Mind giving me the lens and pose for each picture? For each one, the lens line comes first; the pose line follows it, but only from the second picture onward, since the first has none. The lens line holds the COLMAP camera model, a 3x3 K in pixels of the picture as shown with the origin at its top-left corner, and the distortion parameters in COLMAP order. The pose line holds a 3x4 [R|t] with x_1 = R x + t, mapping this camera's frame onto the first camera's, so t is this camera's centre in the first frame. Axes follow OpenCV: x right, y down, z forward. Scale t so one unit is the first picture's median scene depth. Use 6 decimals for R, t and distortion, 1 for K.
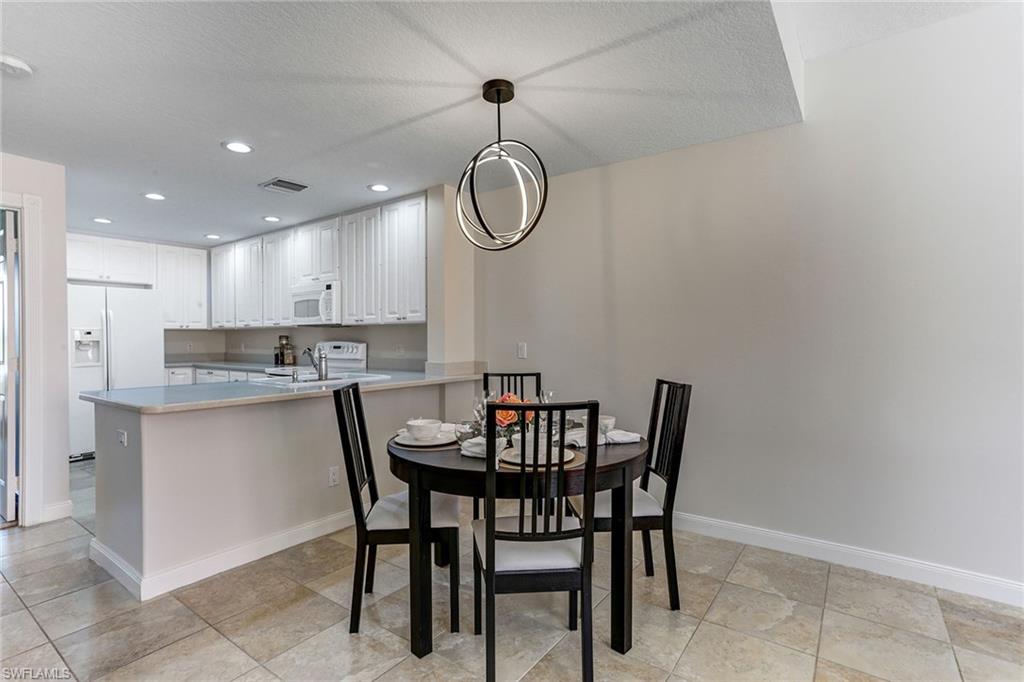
lens RADIAL K [[494.1, 0, 507.3], [0, 494.1, 336.5], [0, 0, 1]] dist [-0.019264, 0.015777]
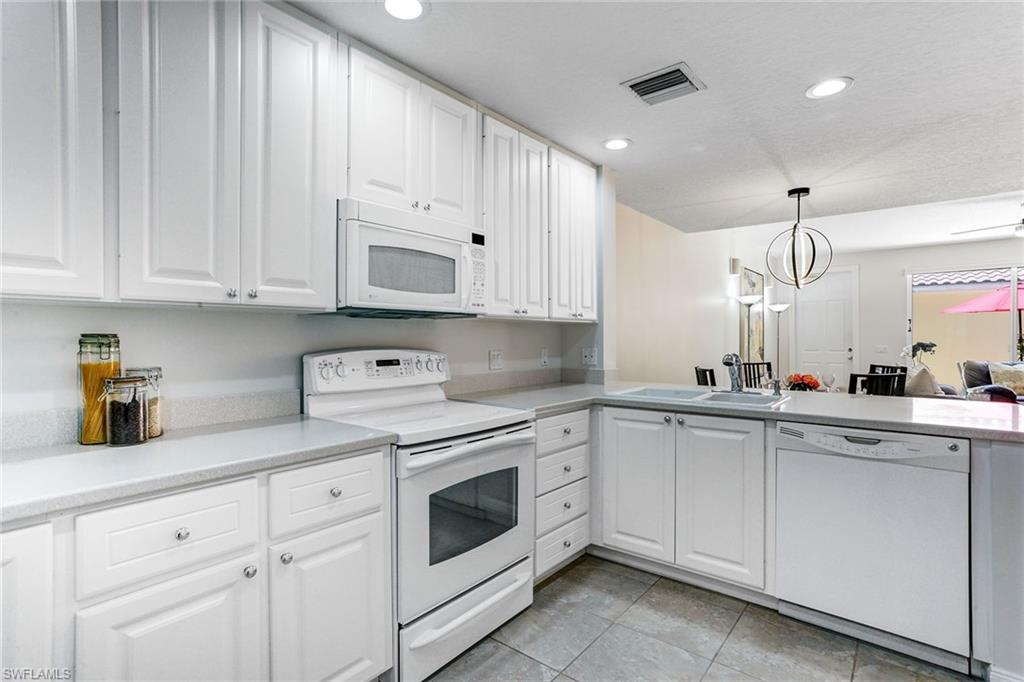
lens RADIAL K [[494.1, 0, 508.9], [0, 494.1, 334.1], [0, 0, 1]] dist [-0.019264, 0.015777]
pose [[0.061804, 0.014656, 0.997981, -0.812387], [0.002839, 0.999886, -0.014860, 0.003236], [-0.998084, 0.003752, 0.061756, 0.886009]]
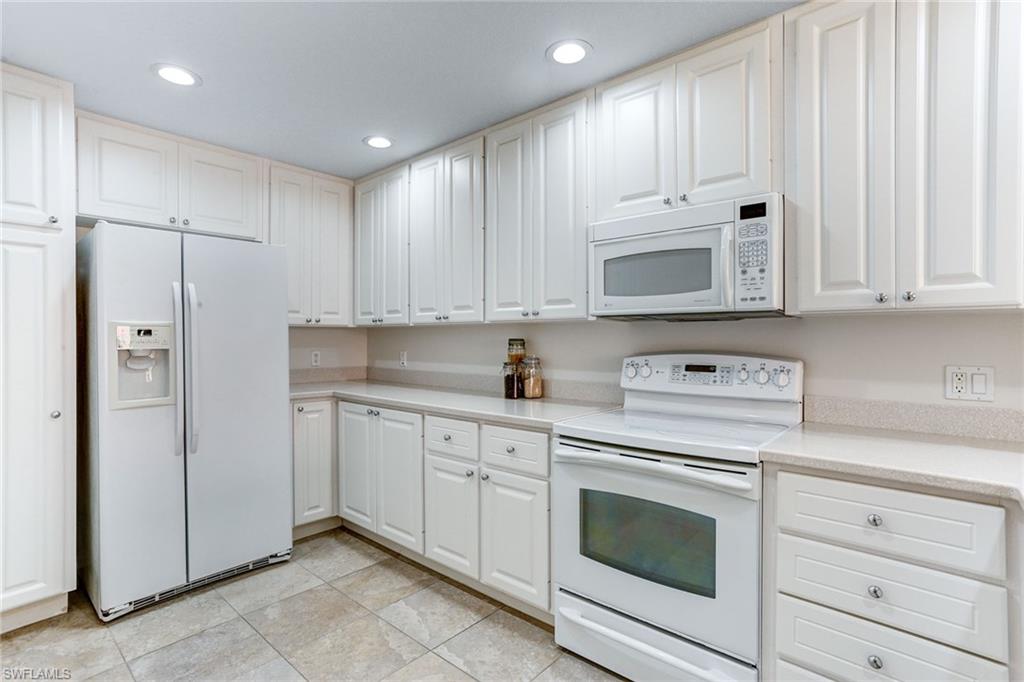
lens RADIAL K [[494.1, 0, 505.8], [0, 494.1, 333.4], [0, 0, 1]] dist [-0.019264, 0.015777]
pose [[0.996715, 0.003837, -0.080892, -0.490439], [-0.004527, 0.999955, -0.008344, -0.003547], [0.080856, 0.008683, 0.996688, 0.580509]]
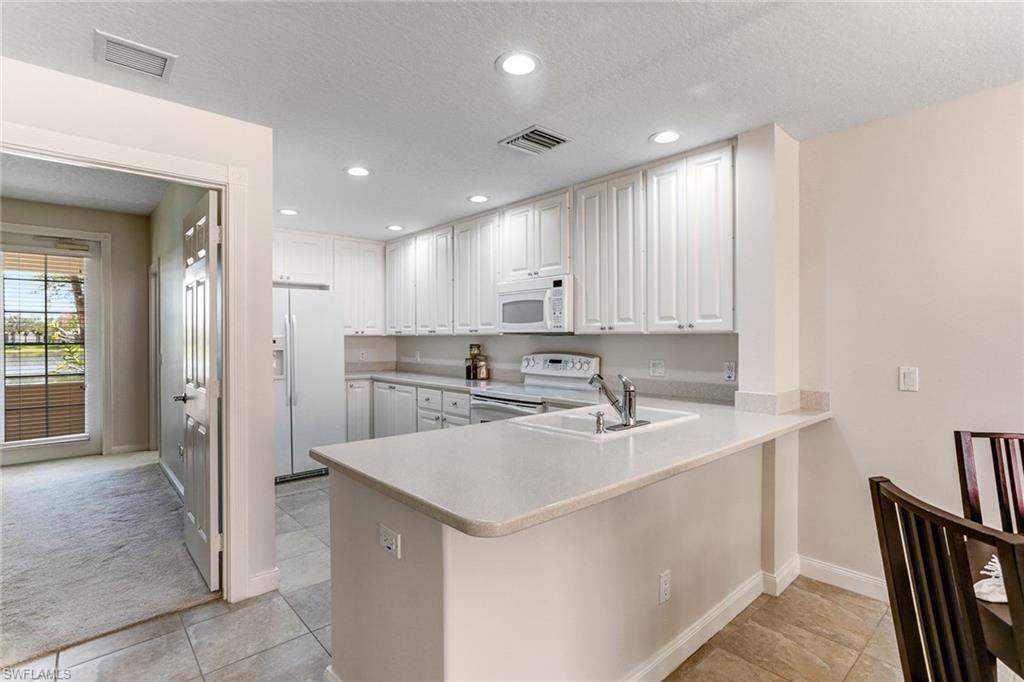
lens RADIAL K [[494.1, 0, 510.6], [0, 494.1, 336.2], [0, 0, 1]] dist [-0.019264, 0.015777]
pose [[0.981645, 0.002643, -0.190698, -0.272670], [-0.002448, 0.999996, 0.001257, -0.018865], [0.190700, -0.000767, 0.981648, 0.224390]]
